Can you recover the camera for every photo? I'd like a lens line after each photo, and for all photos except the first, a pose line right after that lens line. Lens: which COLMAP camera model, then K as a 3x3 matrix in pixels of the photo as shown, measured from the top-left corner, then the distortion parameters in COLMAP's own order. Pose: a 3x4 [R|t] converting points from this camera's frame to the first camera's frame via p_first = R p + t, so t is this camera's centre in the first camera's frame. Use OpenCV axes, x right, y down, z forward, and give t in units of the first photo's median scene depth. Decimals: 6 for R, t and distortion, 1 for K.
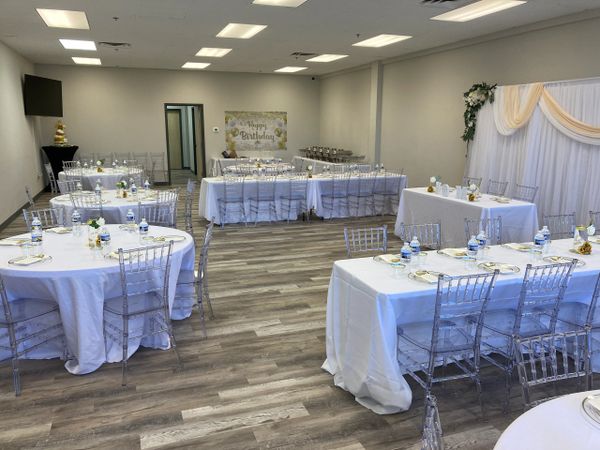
lens RADIAL K [[488.8, 0, 300.0], [0, 488.8, 225.0], [0, 0, 1]] dist [0.007475, 0.000742]
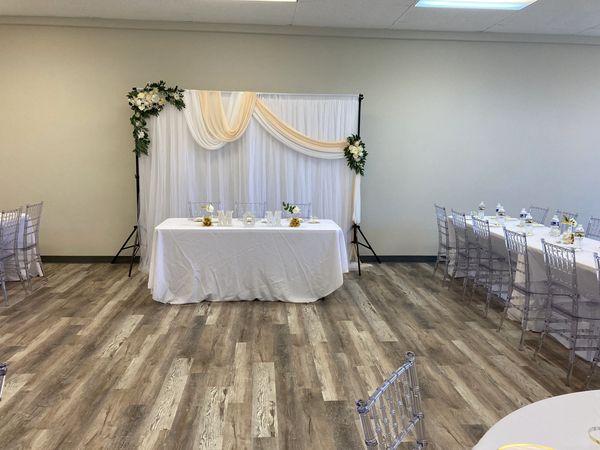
lens RADIAL K [[488.8, 0, 300.0], [0, 488.8, 225.0], [0, 0, 1]] dist [0.007475, 0.000742]
pose [[0.269590, -0.131666, 0.953932, -0.329397], [0.175907, 0.980674, 0.085644, -0.092180], [-0.946772, 0.144715, 0.287540, 0.580487]]
